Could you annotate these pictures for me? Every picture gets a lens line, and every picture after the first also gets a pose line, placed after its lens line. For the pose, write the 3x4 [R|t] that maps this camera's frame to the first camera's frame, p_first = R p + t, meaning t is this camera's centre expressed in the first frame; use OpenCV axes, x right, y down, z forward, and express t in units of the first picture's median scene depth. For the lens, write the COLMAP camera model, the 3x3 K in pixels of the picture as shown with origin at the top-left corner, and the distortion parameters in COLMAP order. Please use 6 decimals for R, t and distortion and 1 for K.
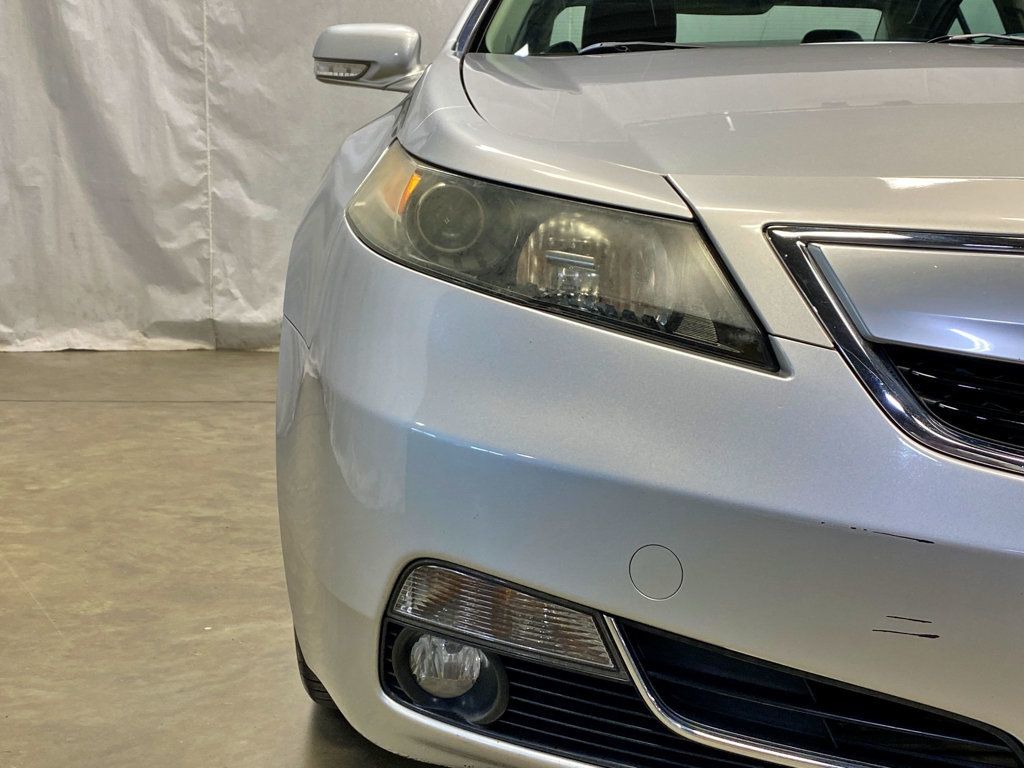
lens RADIAL K [[1403.7, 0, 530.5], [0, 1403.7, 384.2], [0, 0, 1]] dist [0.262726, -0.840832]
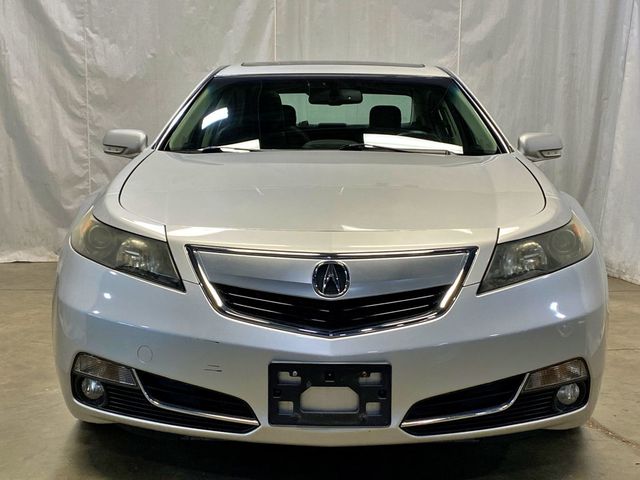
lens RADIAL K [[877.3, 0, 331.5], [0, 877.3, 240.1], [0, 0, 1]] dist [0.262726, -0.840832]
pose [[0.999954, -0.009295, -0.002449, 0.108129], [0.009216, 0.999494, -0.030436, -0.012749], [0.002731, 0.030412, 0.999534, -0.214256]]
